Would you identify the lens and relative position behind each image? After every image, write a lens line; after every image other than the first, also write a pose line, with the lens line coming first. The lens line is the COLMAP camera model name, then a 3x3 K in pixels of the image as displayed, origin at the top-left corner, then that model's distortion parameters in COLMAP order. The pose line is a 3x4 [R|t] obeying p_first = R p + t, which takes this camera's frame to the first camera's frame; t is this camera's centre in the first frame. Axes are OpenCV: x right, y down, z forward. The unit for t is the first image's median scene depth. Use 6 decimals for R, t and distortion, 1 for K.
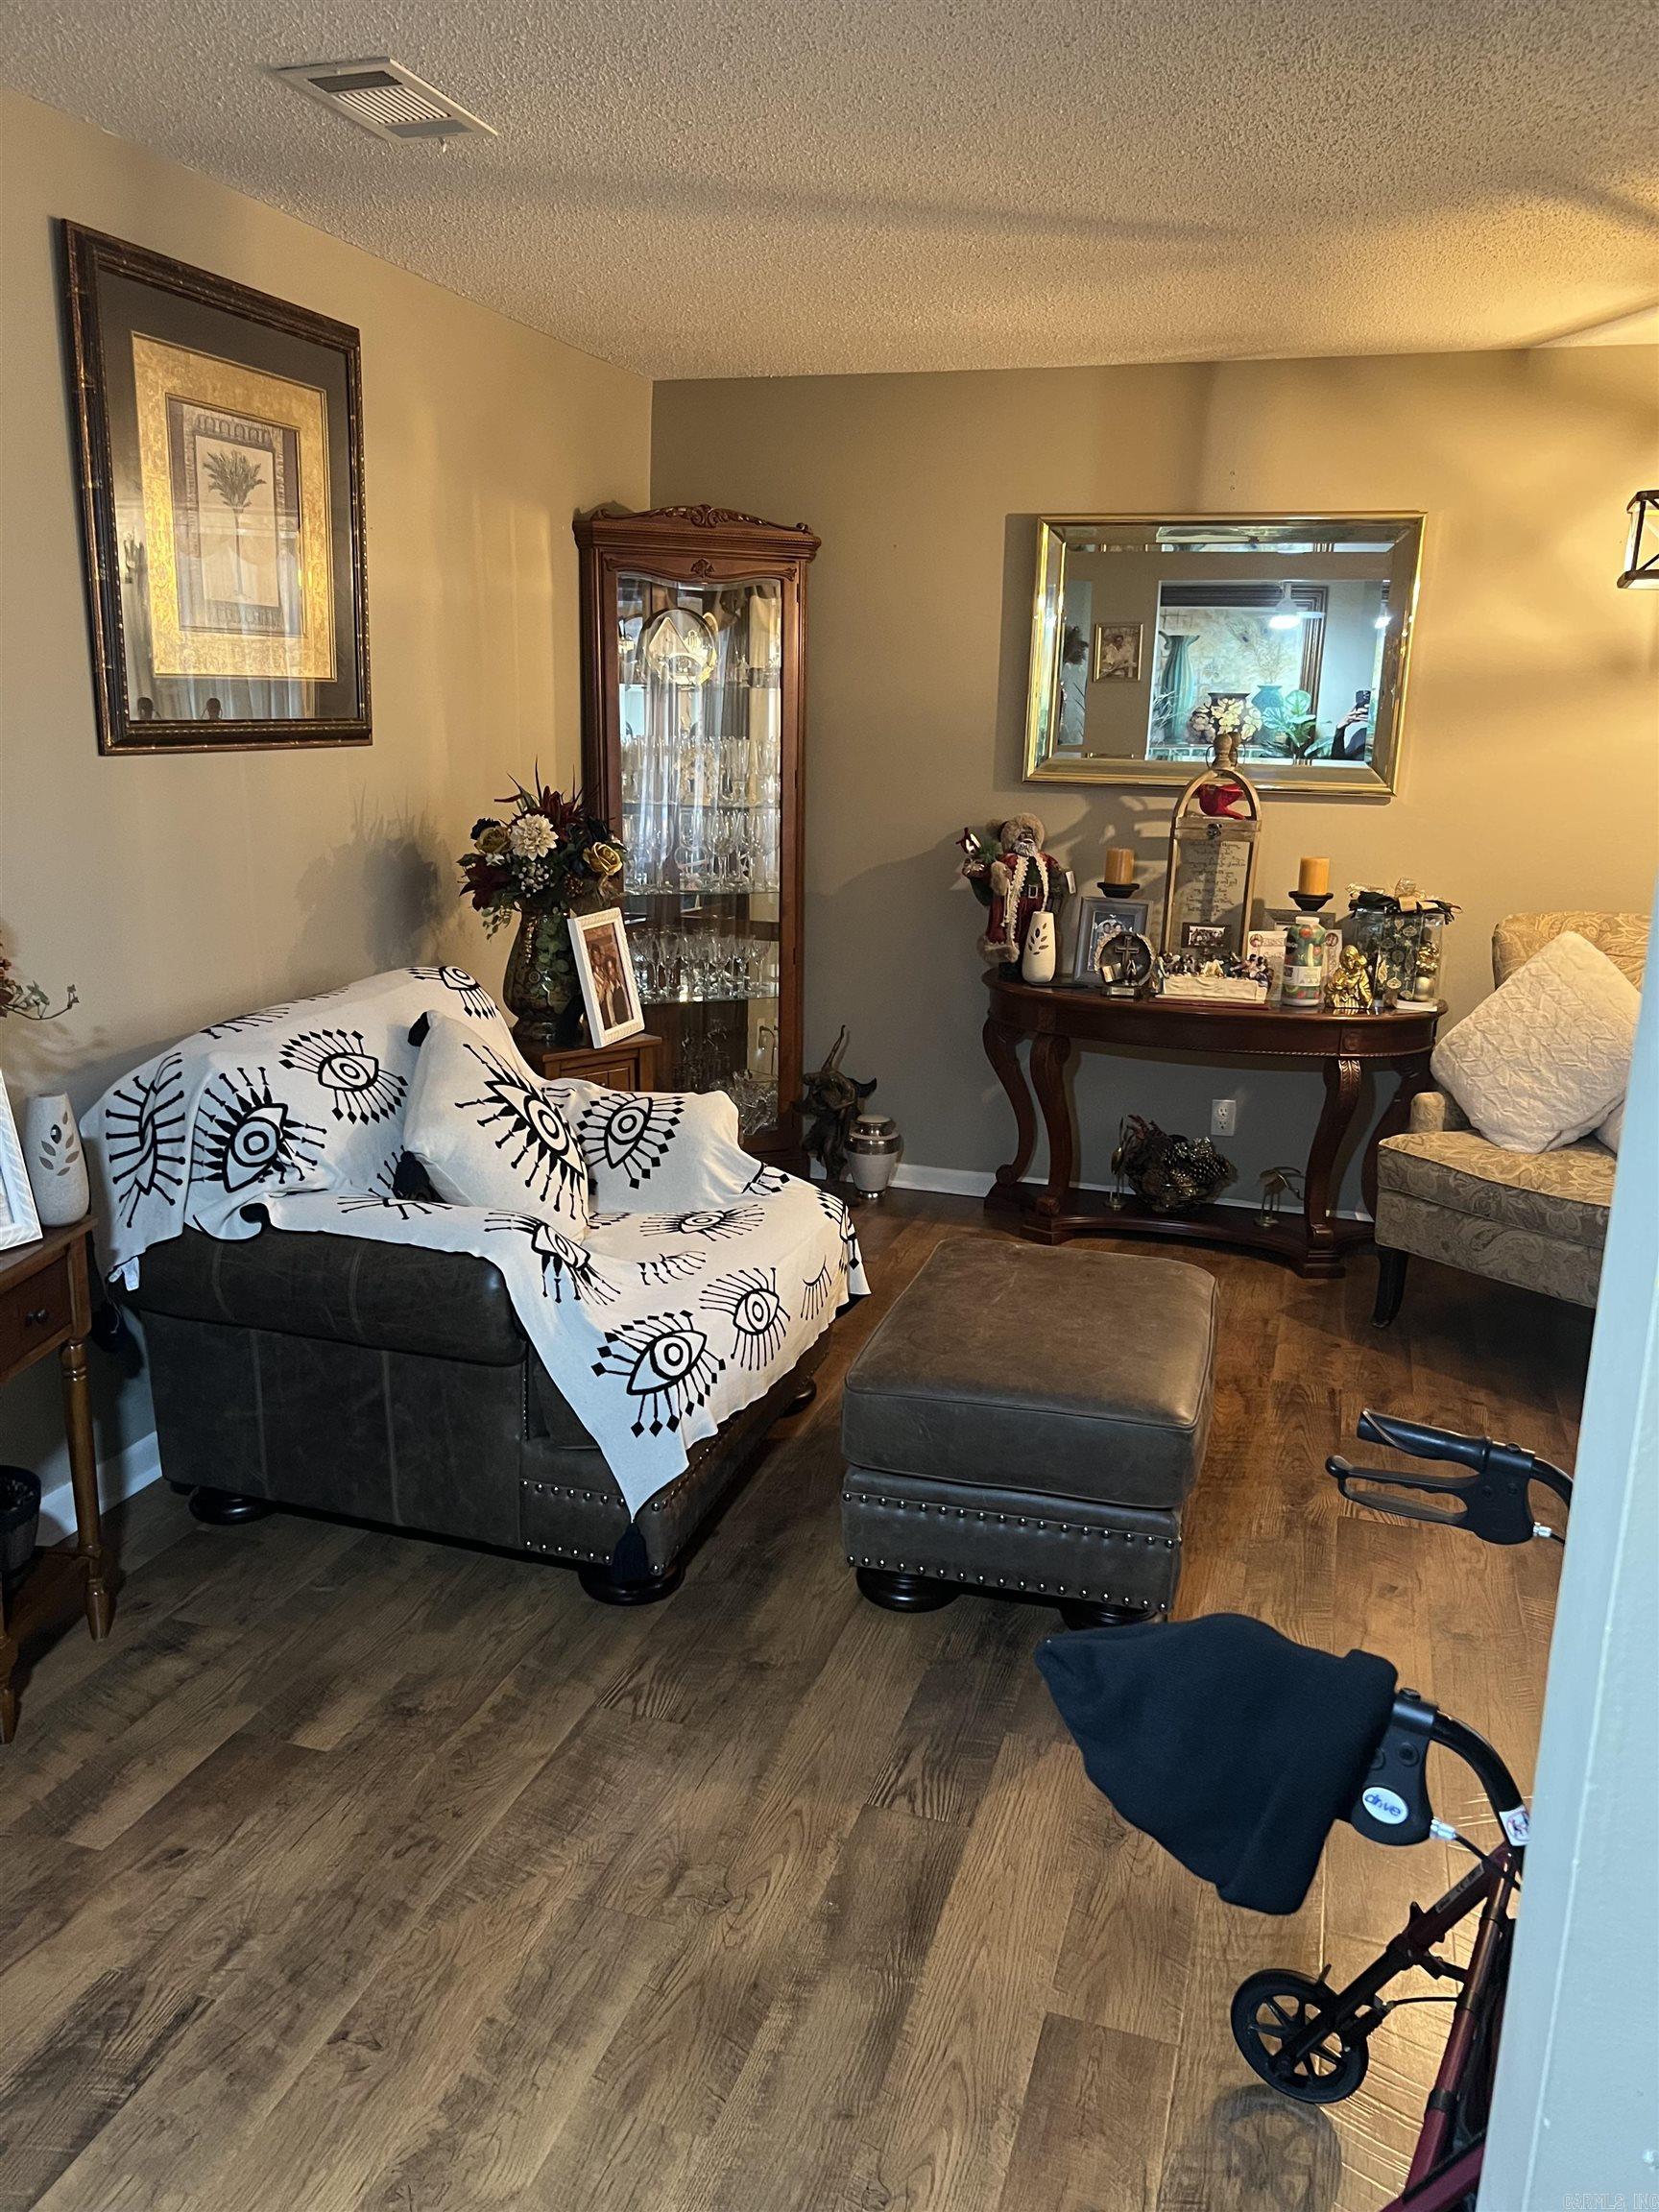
lens RADIAL K [[1662.4, 0, 799.9], [0, 1662.4, 1103.8], [0, 0, 1]] dist [0.053651, -0.071593]
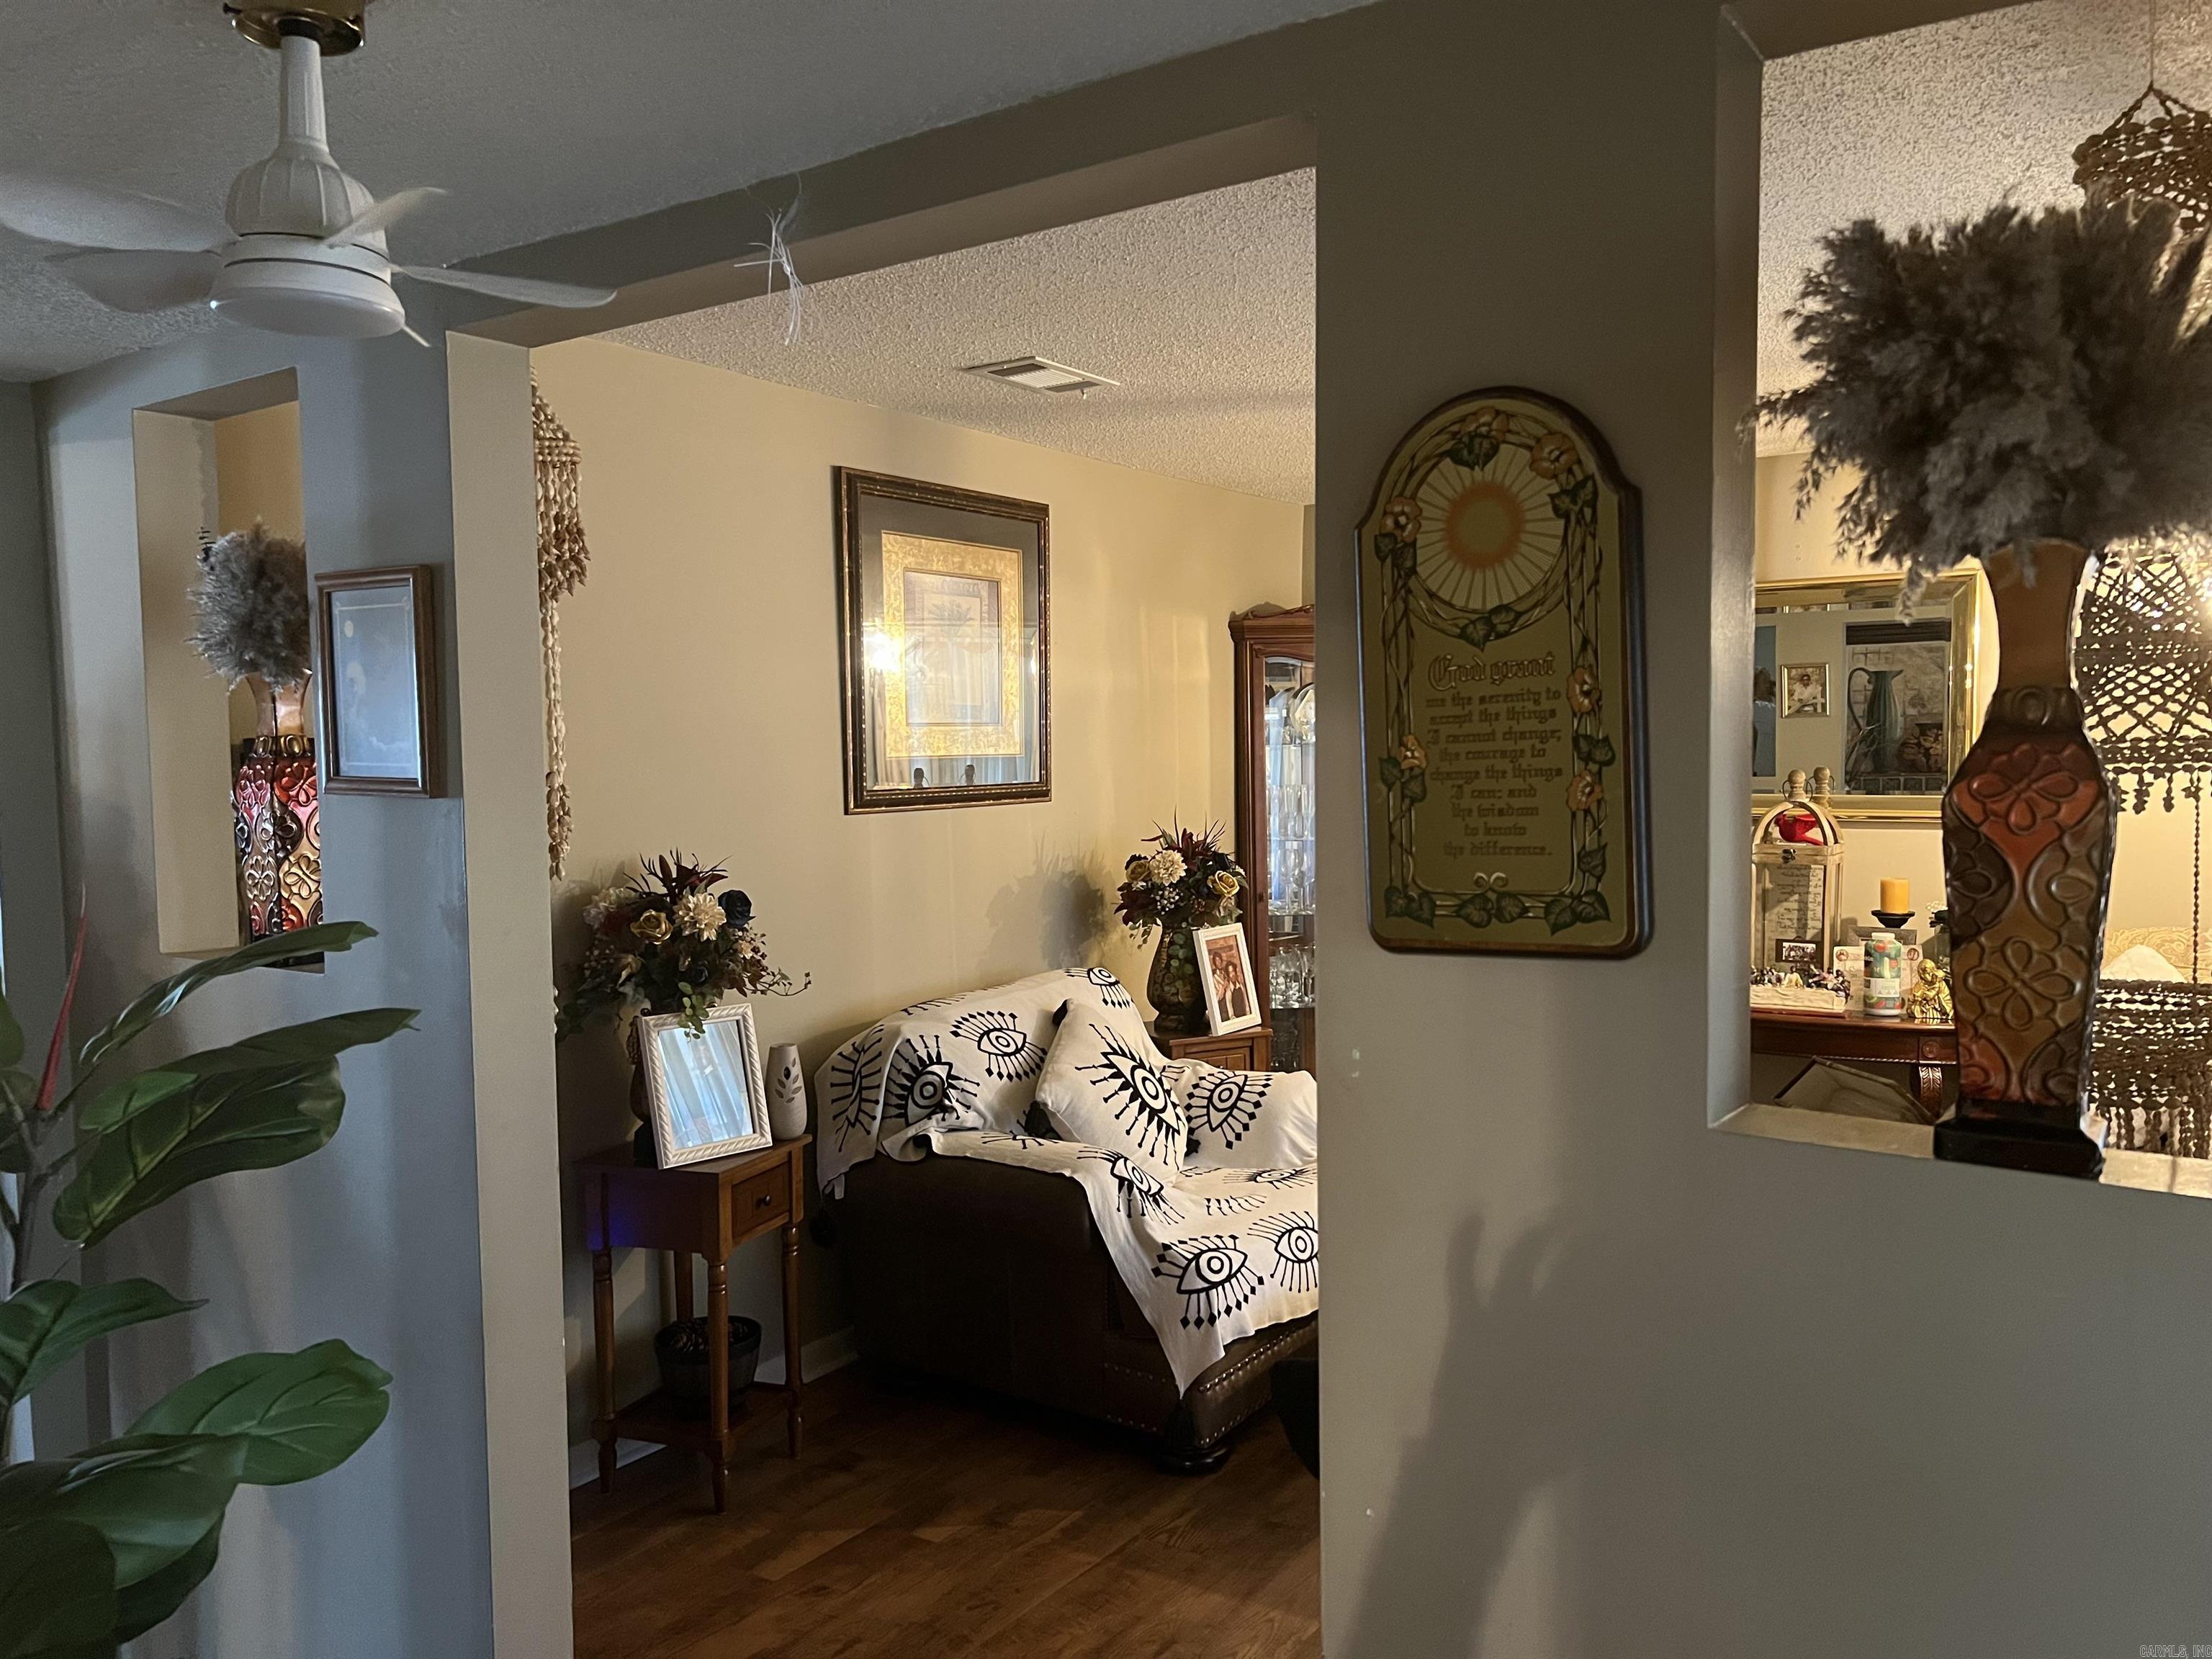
lens RADIAL K [[1662.4, 0, 1080.8], [0, 1662.4, 834.9], [0, 0, 1]] dist [0.053651, -0.071593]
pose [[0.953854, -0.019615, -0.299628, 0.153461], [-0.035430, 0.983541, -0.177176, 0.040853], [0.298172, 0.179616, 0.937460, -0.204873]]
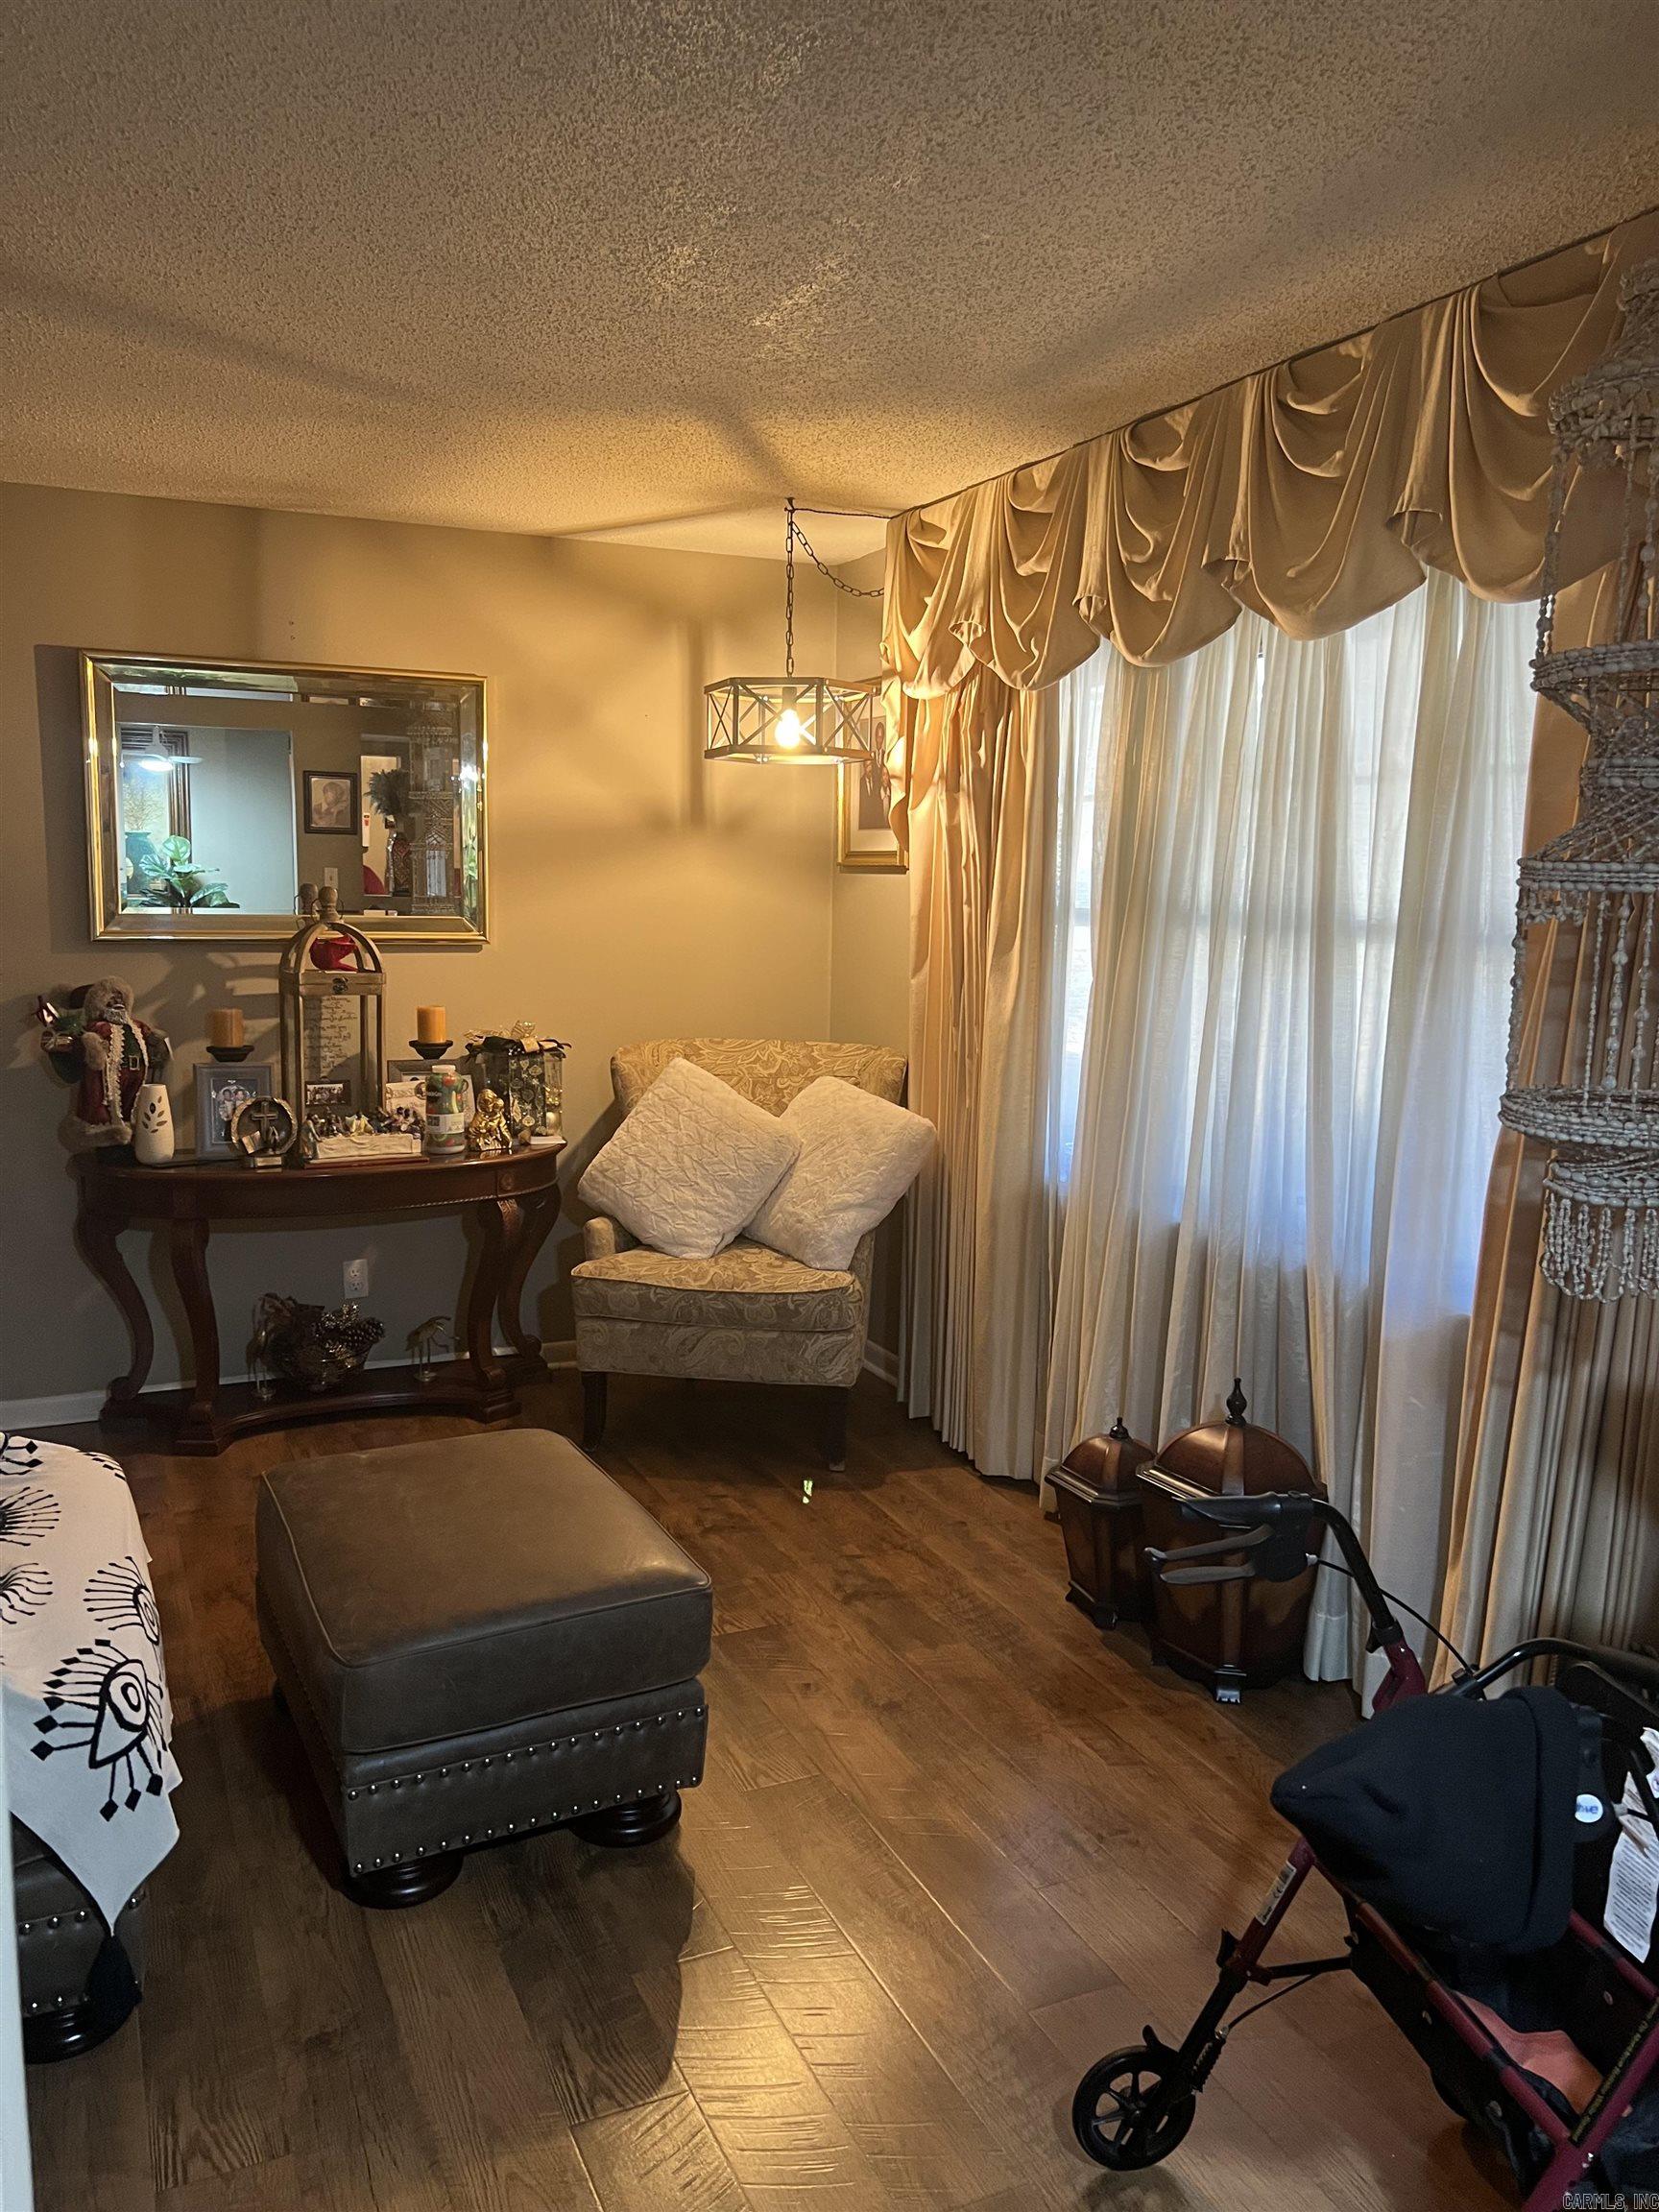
lens RADIAL K [[1662.4, 0, 796.2], [0, 1662.4, 1113.8], [0, 0, 1]] dist [0.053651, -0.071593]
pose [[0.733504, -0.107671, 0.671103, -0.244061], [0.158385, 0.987268, -0.014715, -0.039163], [-0.660974, 0.117086, 0.741218, 0.138249]]
